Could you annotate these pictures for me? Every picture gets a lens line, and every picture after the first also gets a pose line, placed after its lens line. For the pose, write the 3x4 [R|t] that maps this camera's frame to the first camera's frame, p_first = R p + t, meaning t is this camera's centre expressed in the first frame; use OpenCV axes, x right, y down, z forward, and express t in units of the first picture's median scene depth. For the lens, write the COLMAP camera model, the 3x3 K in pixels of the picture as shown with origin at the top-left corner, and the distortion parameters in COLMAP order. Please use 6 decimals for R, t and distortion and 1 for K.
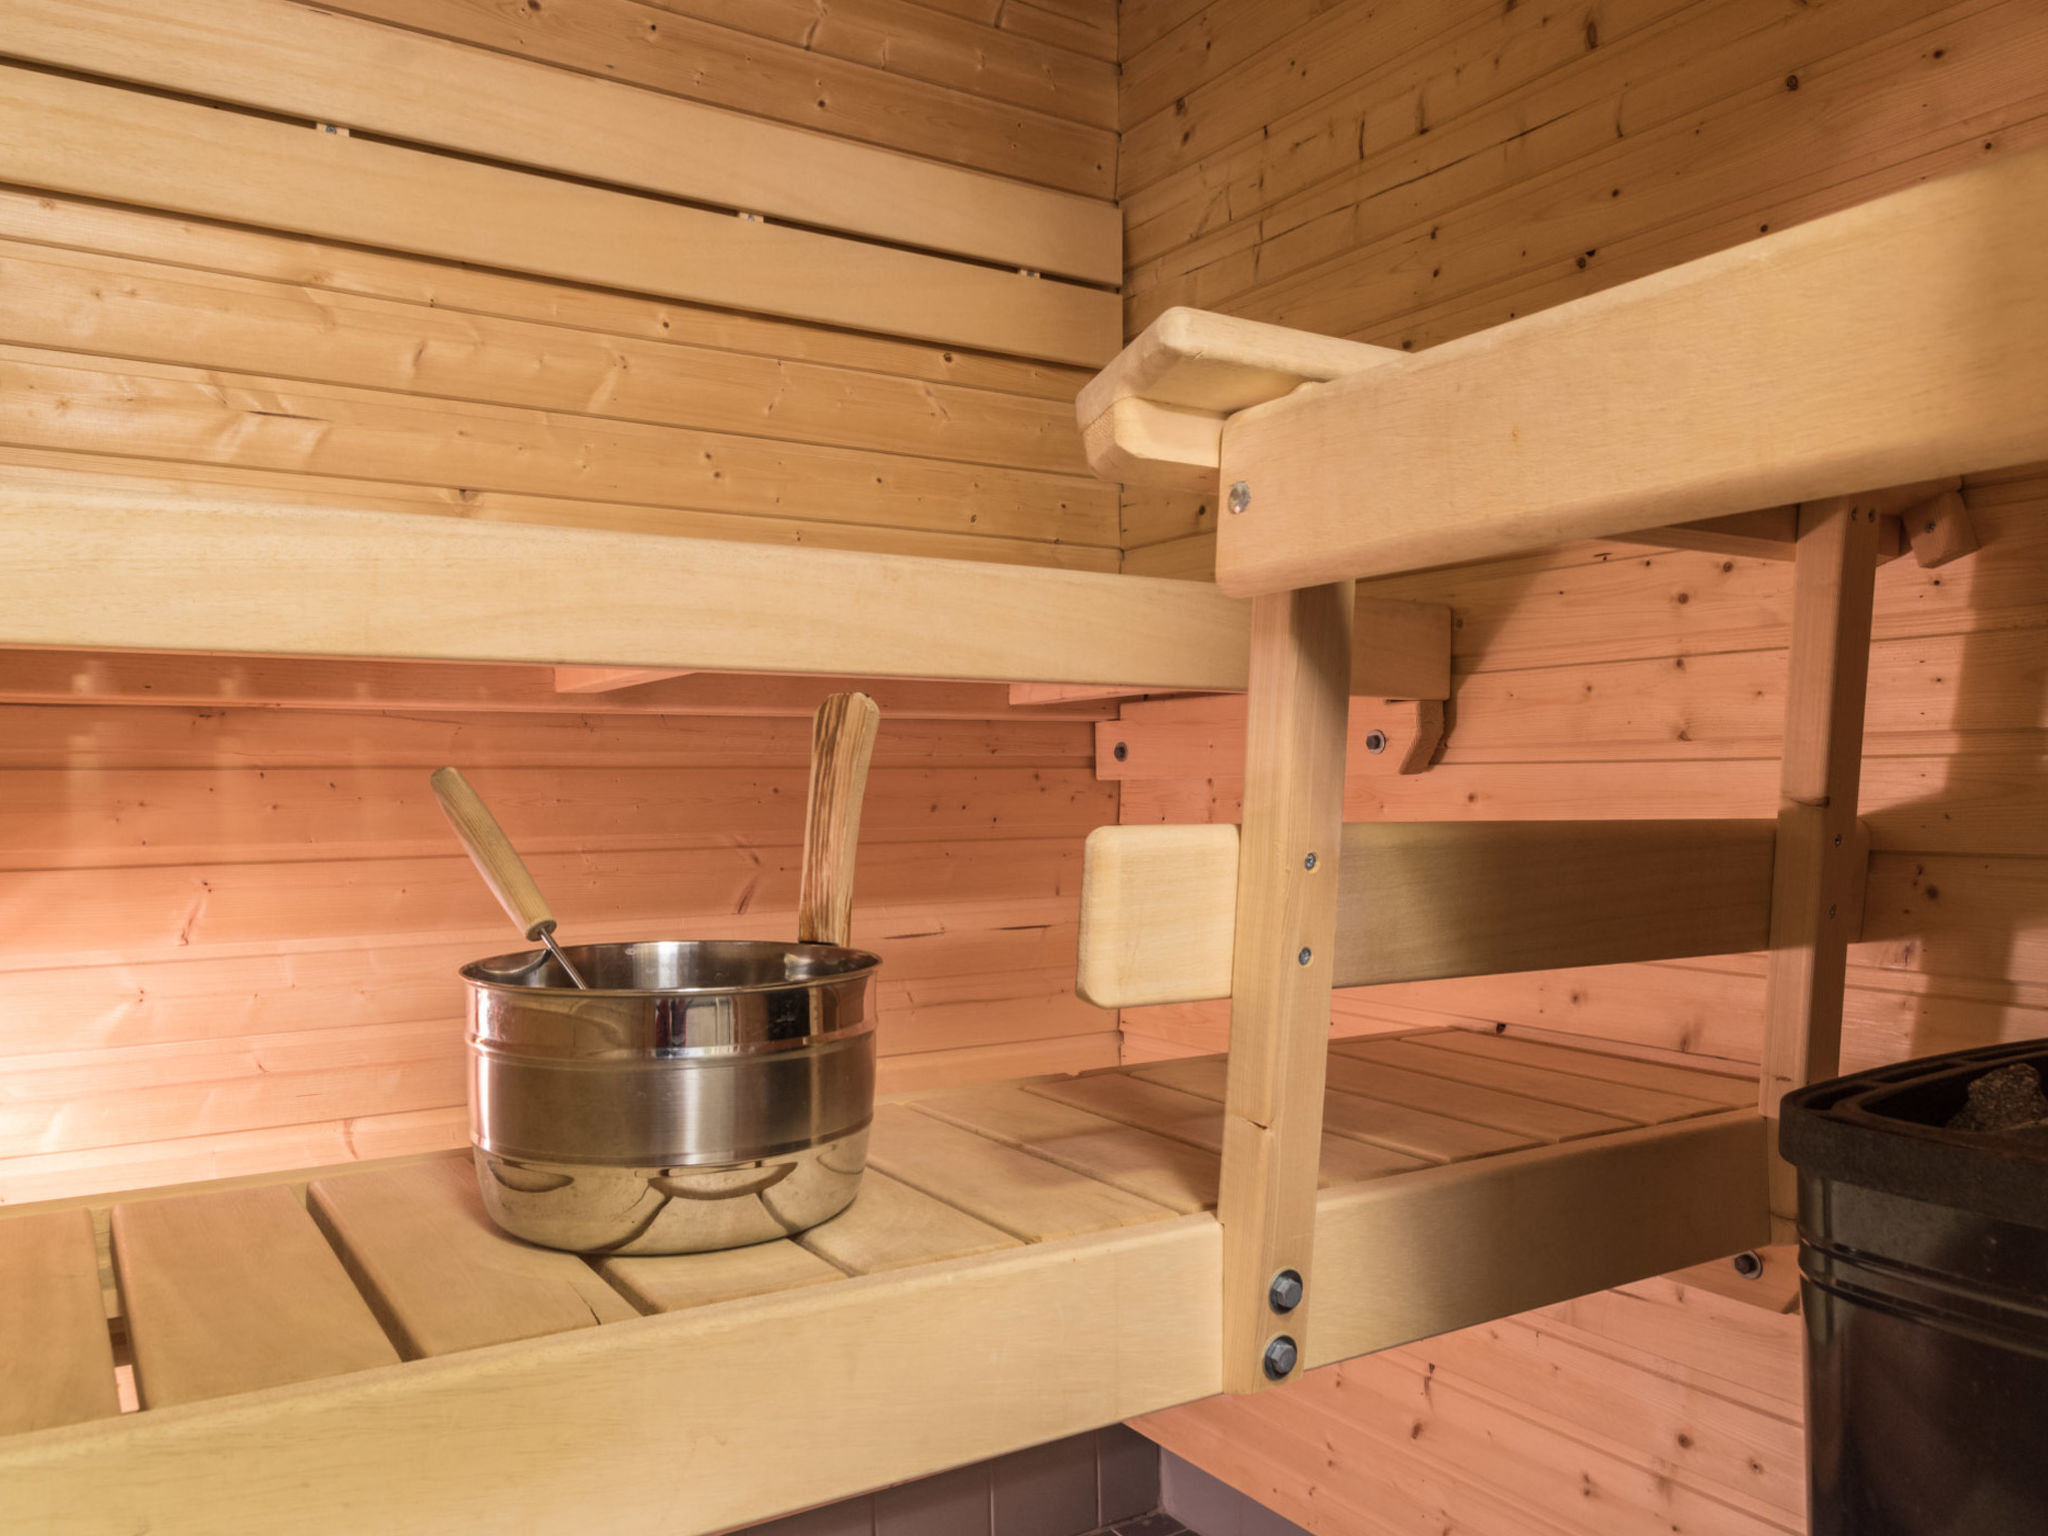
lens RADIAL K [[1547.0, 0, 1013.6], [0, 1547.0, 786.3], [0, 0, 1]] dist [0.028222, -0.000549]
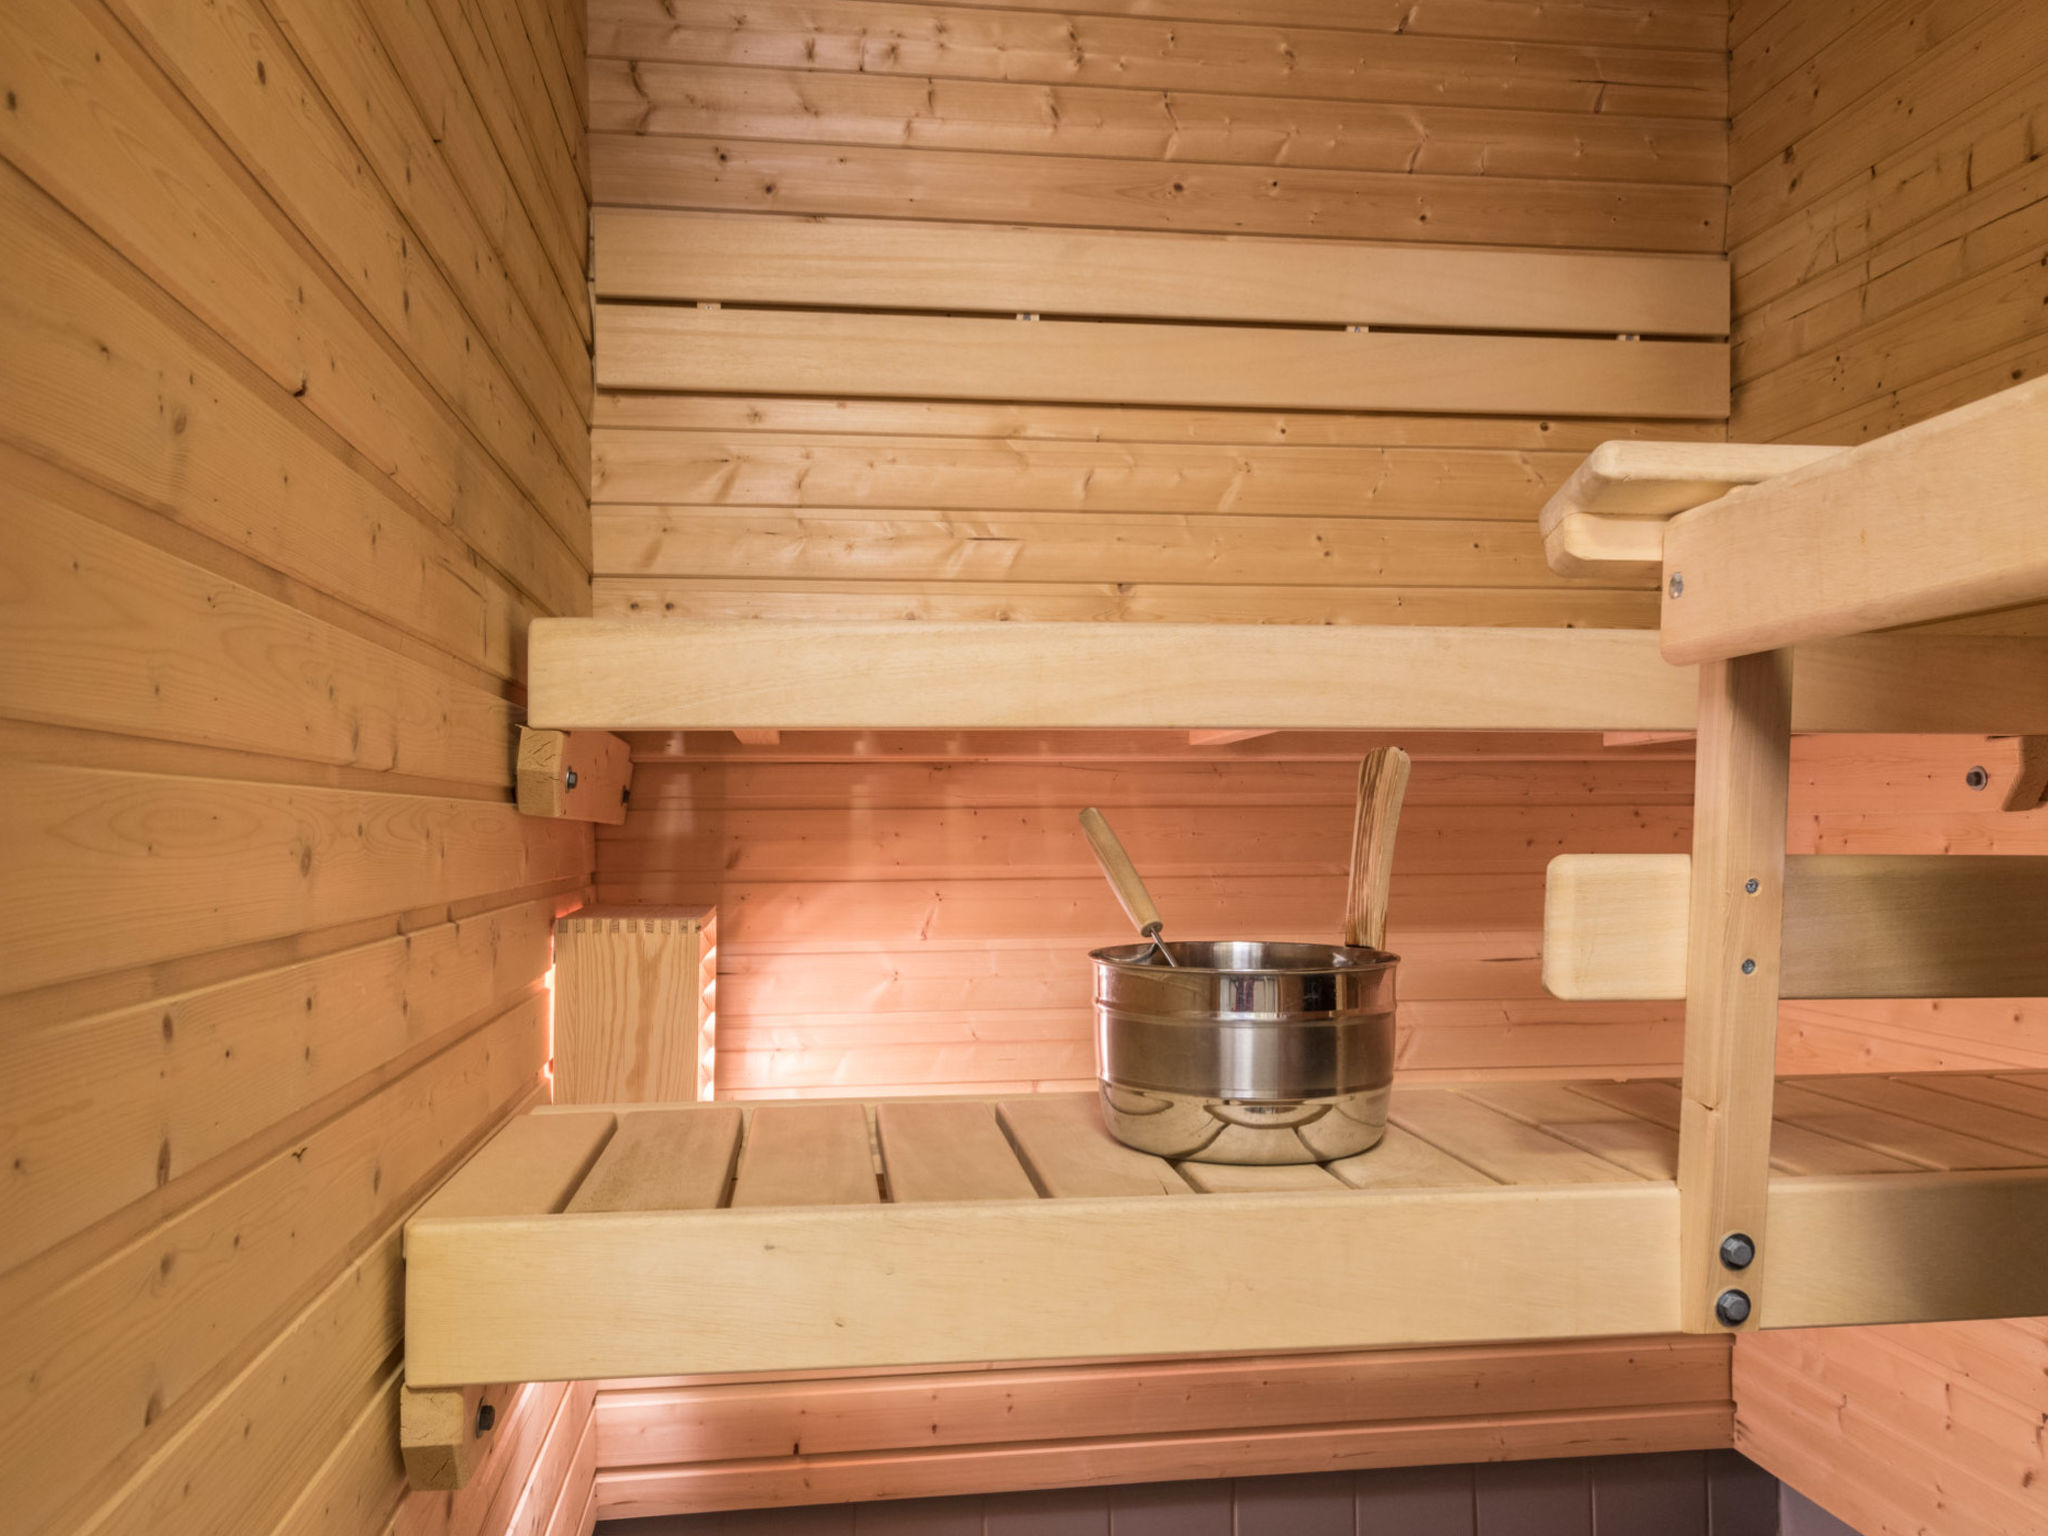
lens RADIAL K [[1547.0, 0, 1025.6], [0, 1547.0, 788.5], [0, 0, 1]] dist [0.028222, -0.000549]
pose [[0.909010, -0.008115, -0.416696, 0.105933], [-0.000942, 0.999768, -0.021525, 0.000080], [0.416774, 0.019959, 0.908791, -0.180095]]
